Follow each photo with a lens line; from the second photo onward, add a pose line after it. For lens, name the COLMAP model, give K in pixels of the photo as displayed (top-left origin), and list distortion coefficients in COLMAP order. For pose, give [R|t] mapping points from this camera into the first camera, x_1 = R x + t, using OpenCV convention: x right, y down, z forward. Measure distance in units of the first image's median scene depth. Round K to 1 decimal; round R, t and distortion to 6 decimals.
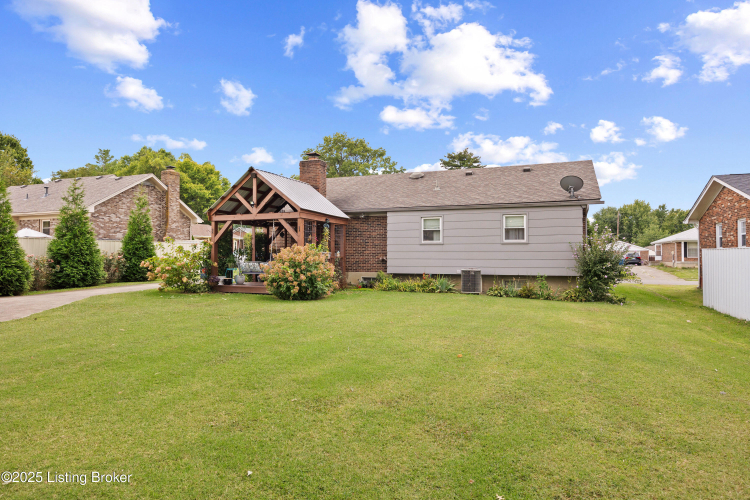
lens RADIAL K [[471.1, 0, 375.0], [0, 471.1, 250.0], [0, 0, 1]] dist [-0.034676, -0.001450]
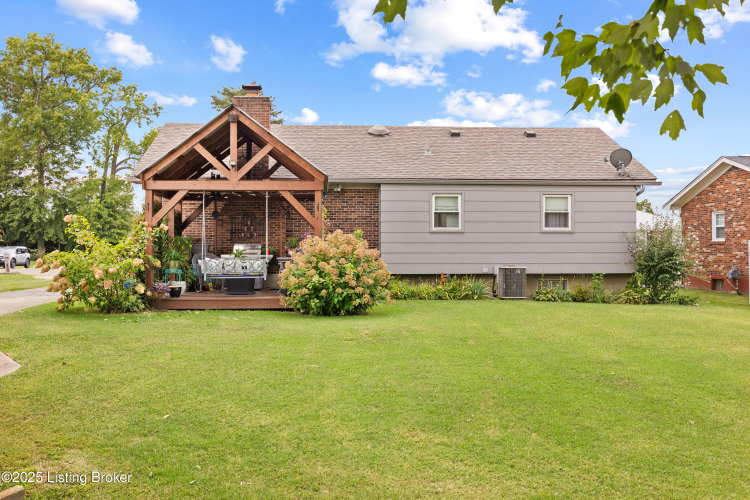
lens RADIAL K [[749.3, 0, 375.0], [0, 749.3, 250.0], [0, 0, 1]] dist [-0.010761, -0.007679]
pose [[0.891934, -0.001805, 0.452163, -0.516985], [-0.003727, 0.999929, 0.011342, 0.002233], [-0.452151, -0.011802, 0.891863, 0.041558]]
